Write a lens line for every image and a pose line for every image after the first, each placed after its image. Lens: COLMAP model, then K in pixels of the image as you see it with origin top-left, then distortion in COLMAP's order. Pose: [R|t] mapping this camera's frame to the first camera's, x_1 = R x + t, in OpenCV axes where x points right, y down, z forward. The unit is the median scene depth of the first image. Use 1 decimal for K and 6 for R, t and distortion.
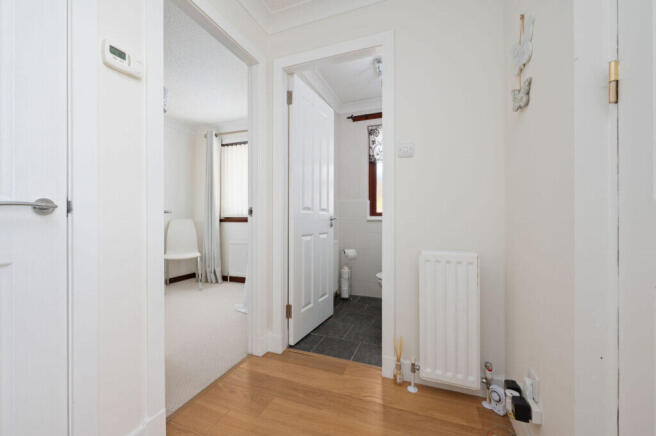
lens RADIAL K [[262.1, 0, 323.8], [0, 262.1, 218.7], [0, 0, 1]] dist [-0.002580, 0.000583]
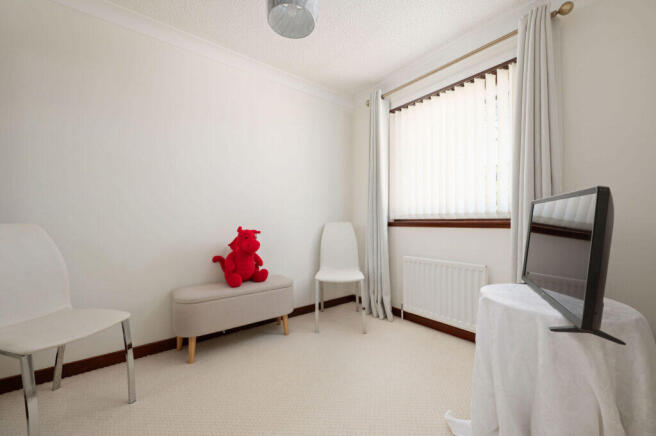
lens RADIAL K [[262.1, 0, 326.6], [0, 262.1, 219.6], [0, 0, 1]] dist [-0.002580, 0.000583]
pose [[0.851997, -0.007740, -0.523490, -0.185737], [0.005425, 0.999968, -0.005955, -0.002138], [0.523519, 0.002233, 0.852011, 0.355686]]
